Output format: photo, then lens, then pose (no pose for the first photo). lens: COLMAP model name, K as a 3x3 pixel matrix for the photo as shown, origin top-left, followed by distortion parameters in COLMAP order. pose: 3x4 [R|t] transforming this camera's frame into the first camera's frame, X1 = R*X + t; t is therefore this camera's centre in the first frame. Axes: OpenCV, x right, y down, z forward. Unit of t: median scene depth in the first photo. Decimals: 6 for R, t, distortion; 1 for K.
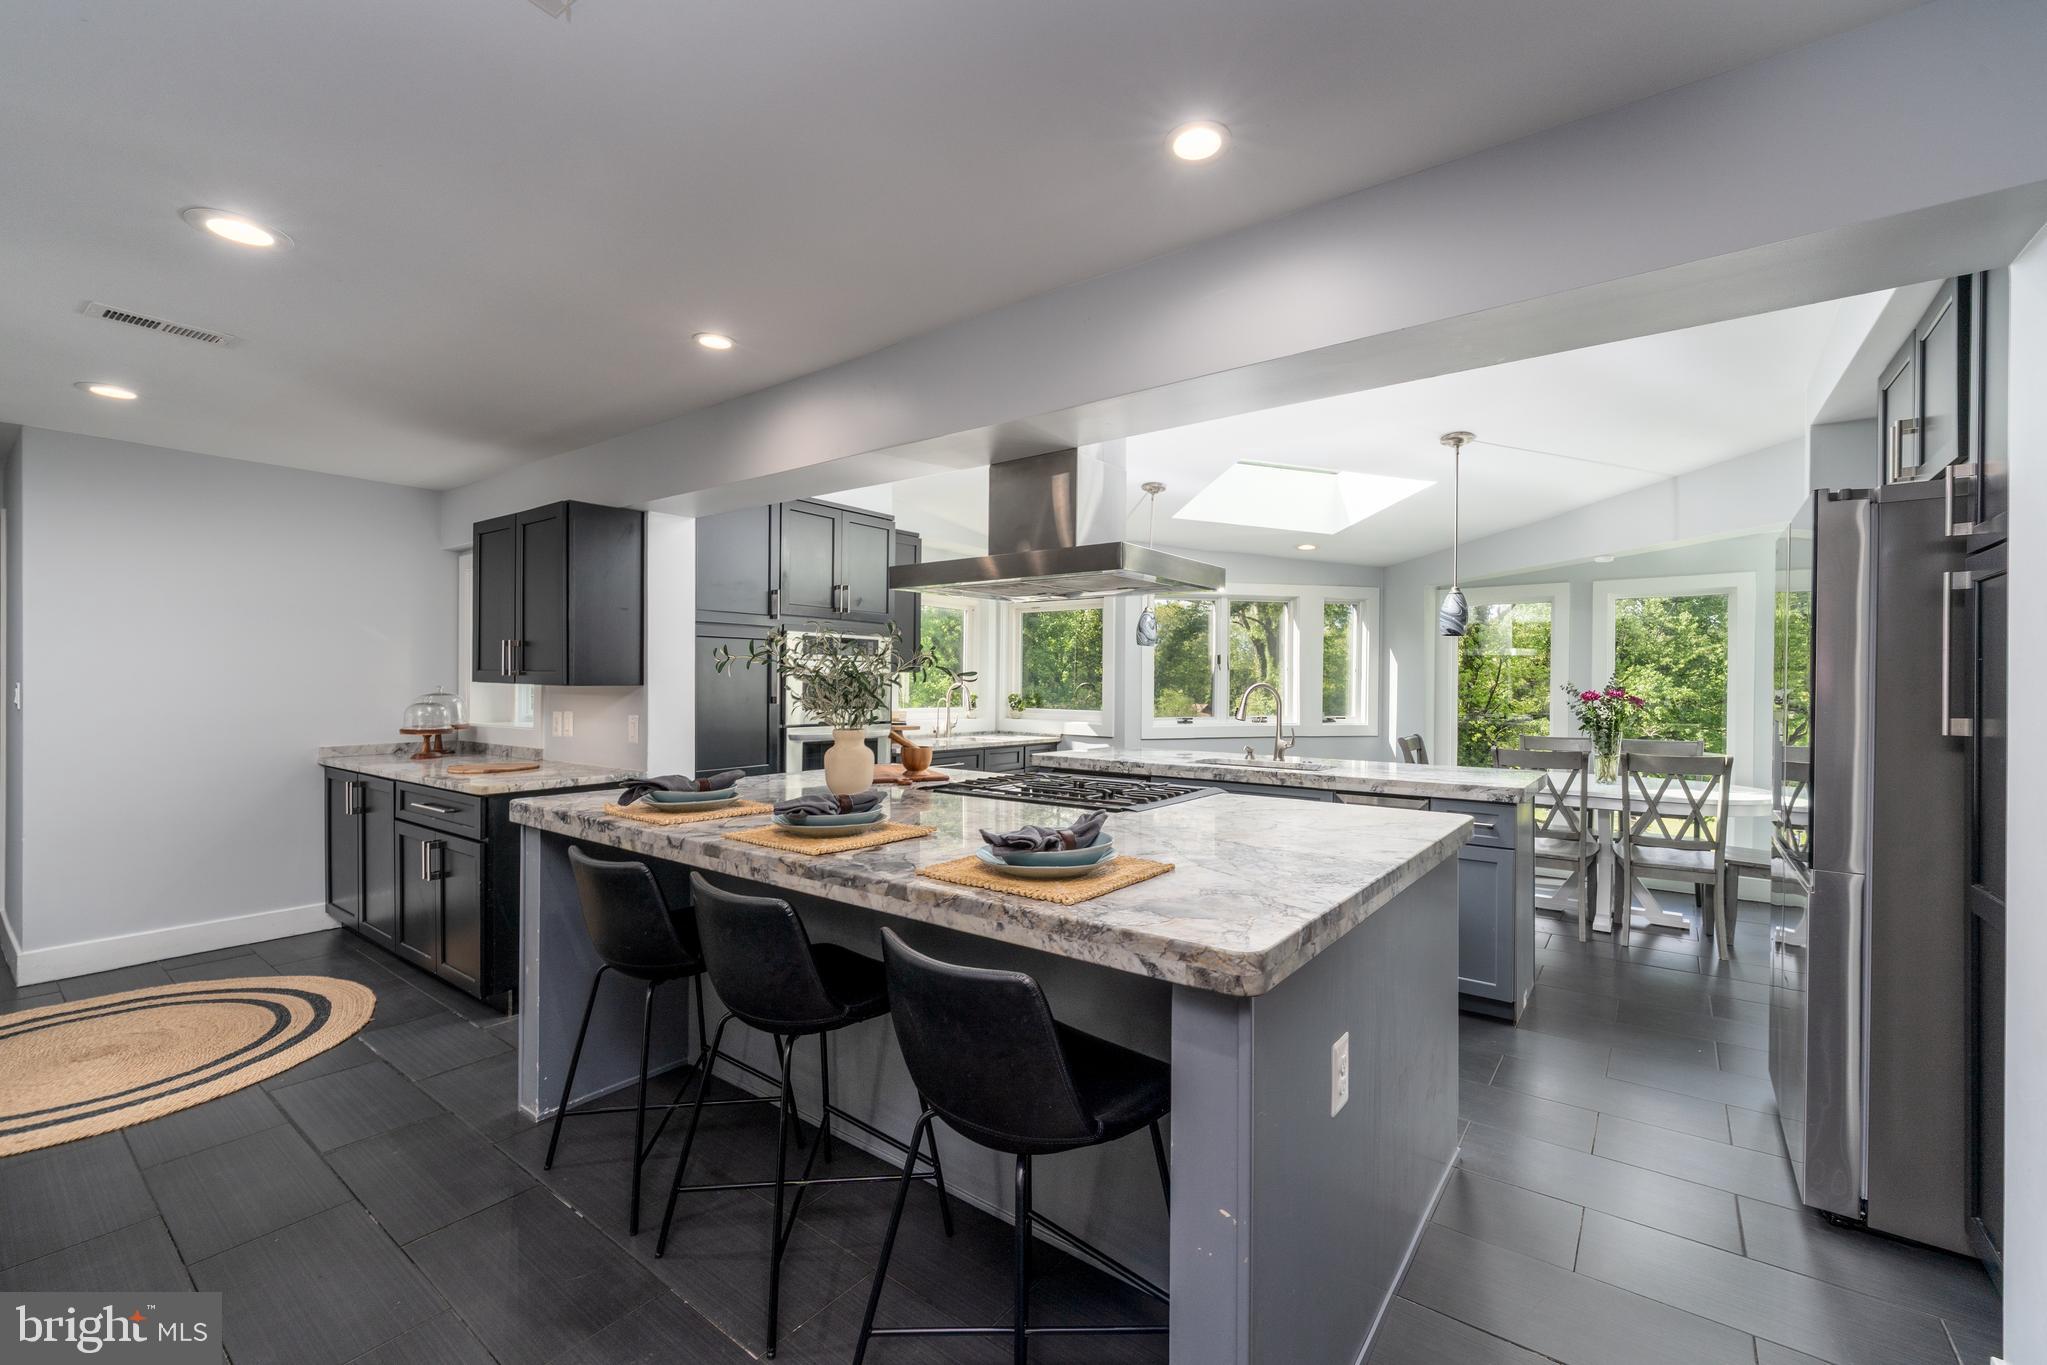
lens RADIAL K [[837.7, 0, 1023.5], [0, 837.7, 682.5], [0, 0, 1]] dist [0.002045, -0.000366]
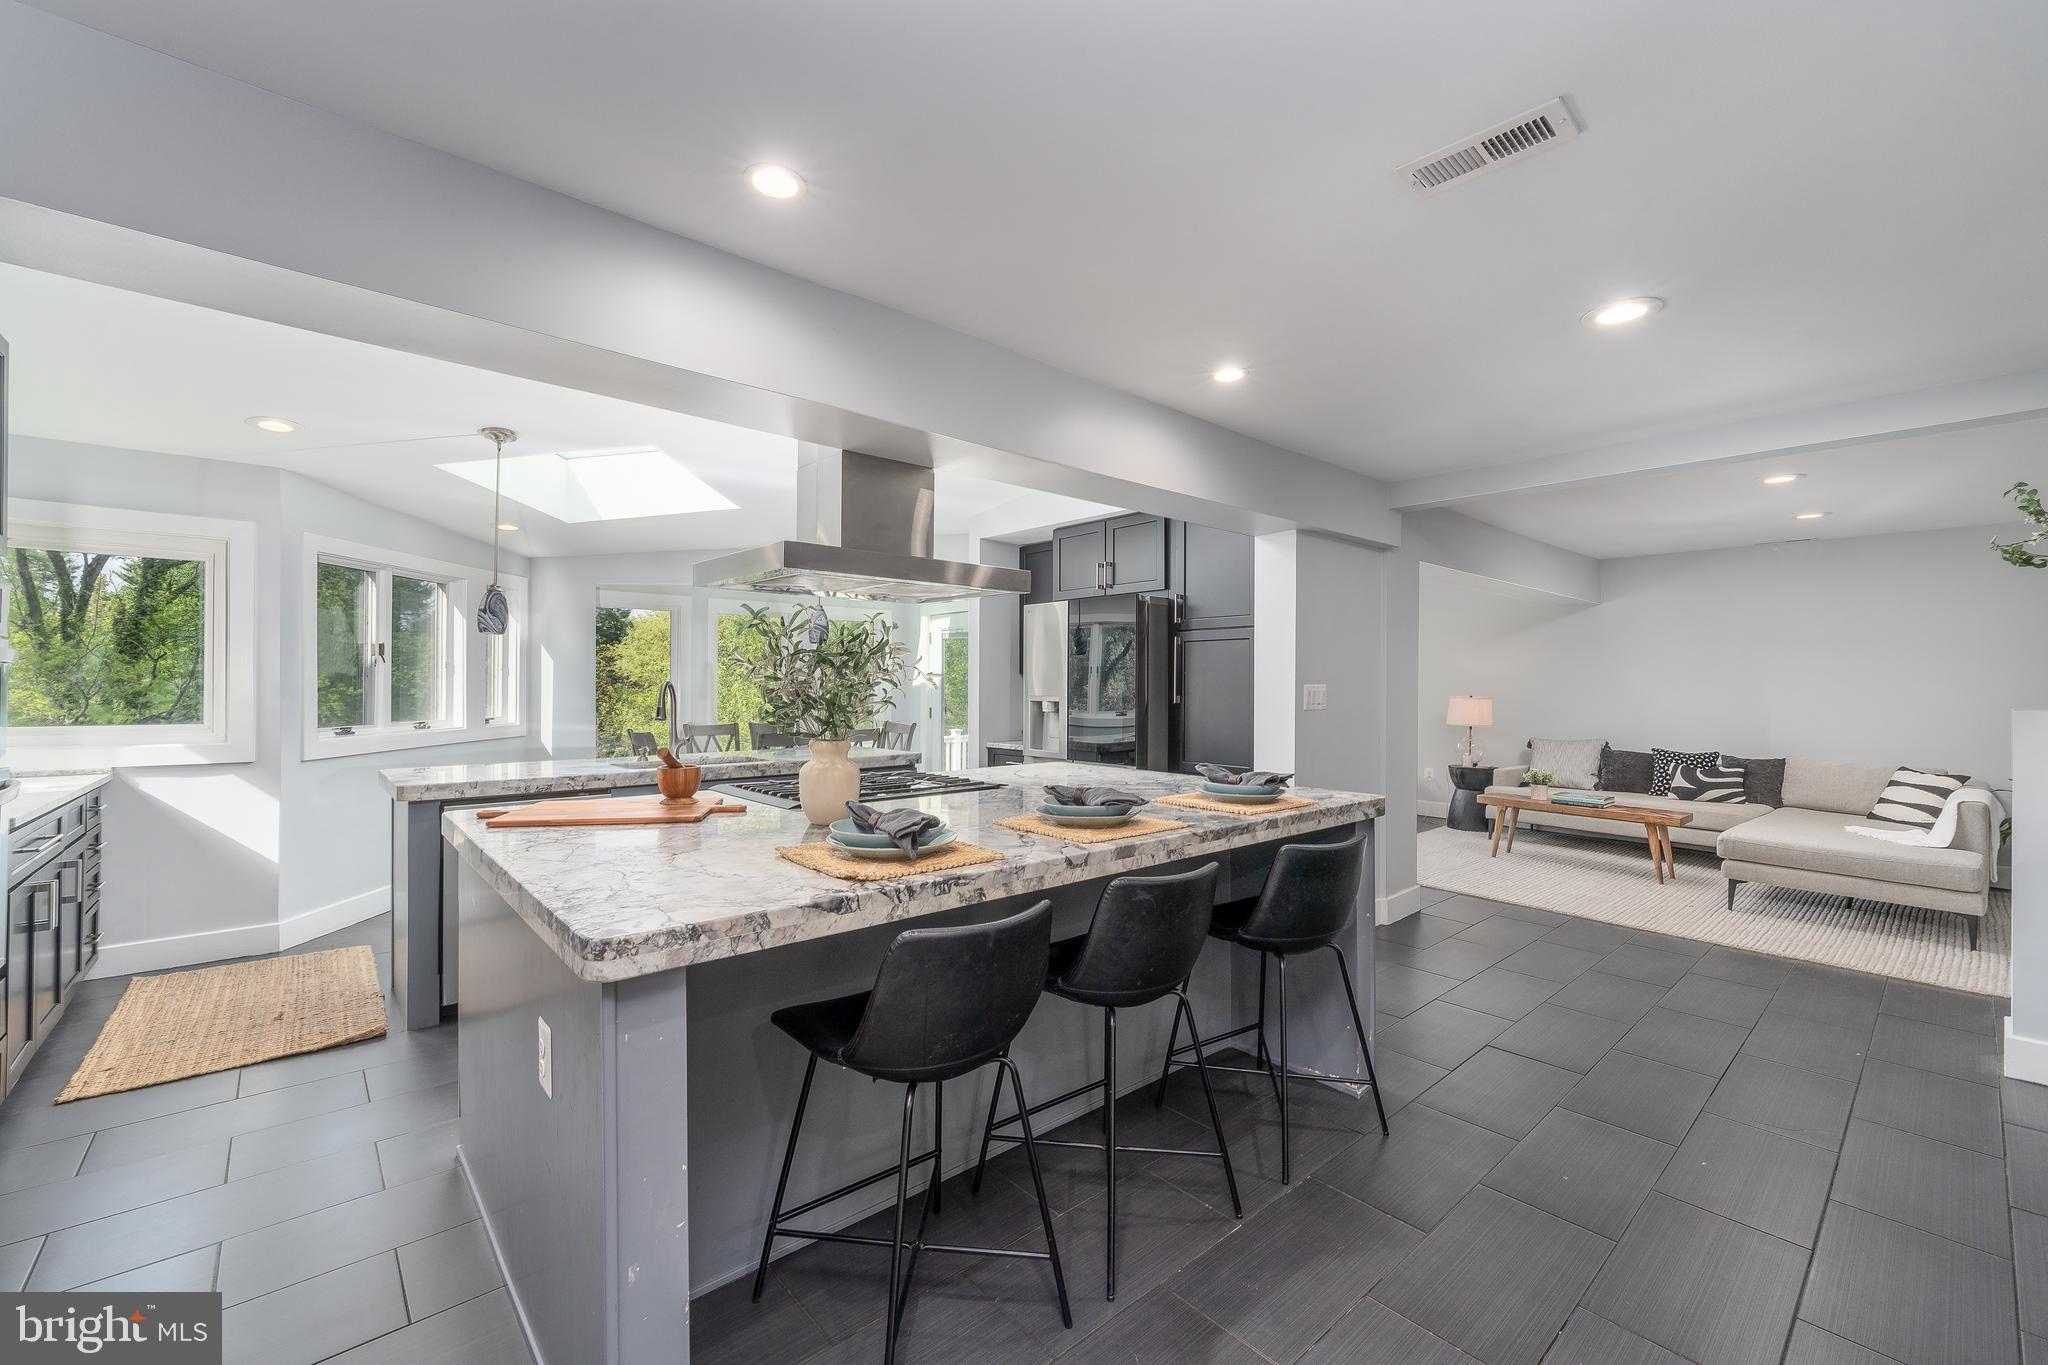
lens RADIAL K [[833.2, 0, 1031.2], [0, 833.2, 686.8], [0, 0, 1]] dist [0.000996, -0.000127]
pose [[0.201870, -0.006303, 0.979392, -0.611869], [-0.002446, 0.999973, 0.006939, 0.000003], [-0.979409, -0.003797, 0.201849, 0.412035]]
